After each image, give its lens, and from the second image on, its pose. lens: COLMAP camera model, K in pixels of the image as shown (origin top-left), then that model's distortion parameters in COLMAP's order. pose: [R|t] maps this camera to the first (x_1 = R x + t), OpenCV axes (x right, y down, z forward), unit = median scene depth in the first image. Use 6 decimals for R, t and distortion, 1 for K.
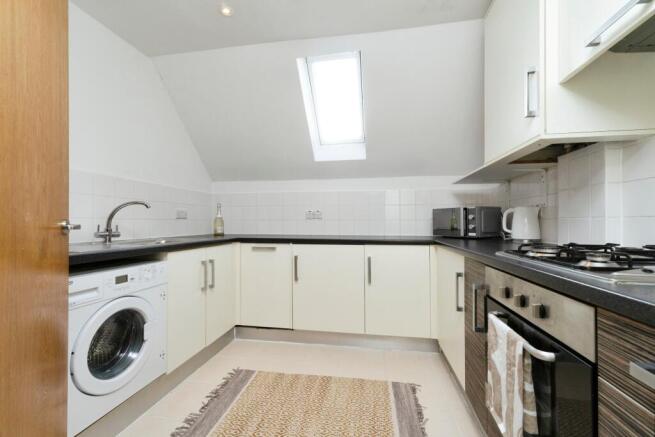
lens RADIAL K [[274.5, 0, 325.5], [0, 274.5, 220.2], [0, 0, 1]] dist [0.005866, 0.000385]
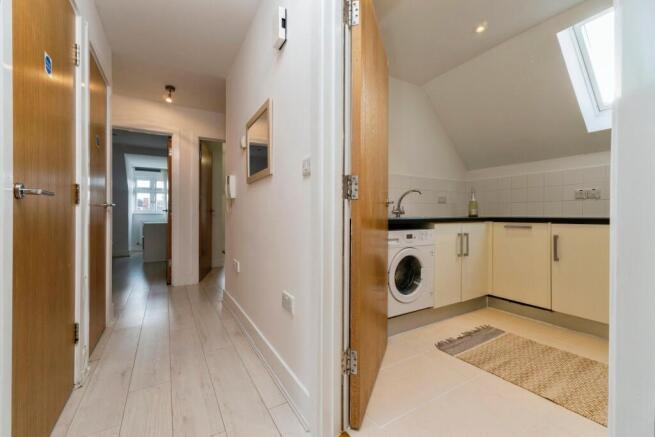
lens RADIAL K [[274.5, 0, 325.5], [0, 274.5, 220.2], [0, 0, 1]] dist [0.005866, 0.000385]
pose [[0.646048, 0.017046, -0.763107, 0.131982], [0.009882, 0.999480, 0.030693, 0.042517], [0.763233, -0.027370, 0.645543, -0.310906]]
